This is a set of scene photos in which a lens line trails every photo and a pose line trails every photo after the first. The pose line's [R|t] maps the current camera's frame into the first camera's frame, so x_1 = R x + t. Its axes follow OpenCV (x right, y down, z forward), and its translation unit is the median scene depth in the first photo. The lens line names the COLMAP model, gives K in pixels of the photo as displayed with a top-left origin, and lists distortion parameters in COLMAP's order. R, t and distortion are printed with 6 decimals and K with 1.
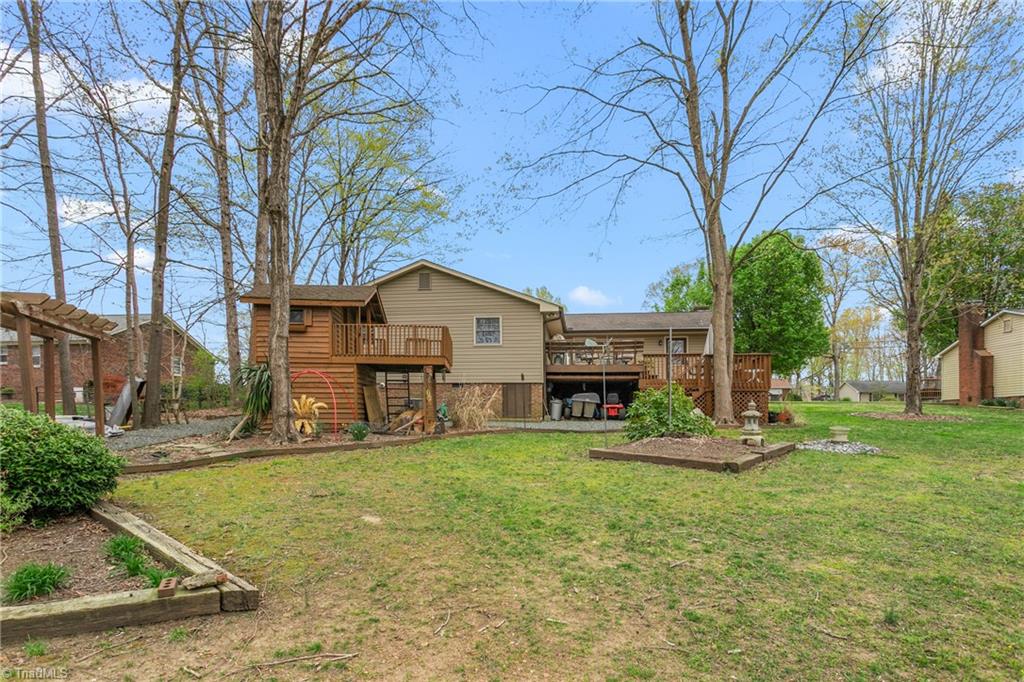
lens RADIAL K [[496.4, 0, 497.2], [0, 496.4, 345.2], [0, 0, 1]] dist [0.002344, 0.000122]
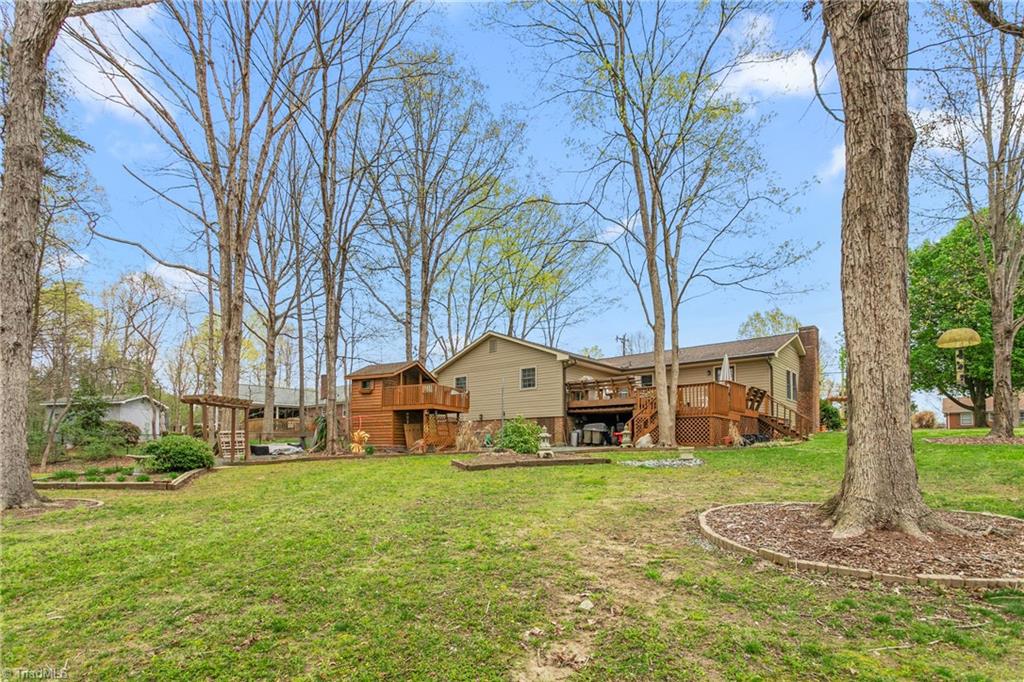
lens RADIAL K [[488.8, 0, 516.1], [0, 488.8, 334.8], [0, 0, 1]] dist [0.000729, 0.000059]
pose [[0.838155, -0.127036, -0.530432, 0.684847], [0.076170, 0.990231, -0.116796, 0.006323], [0.540087, 0.057490, 0.839643, -0.126897]]
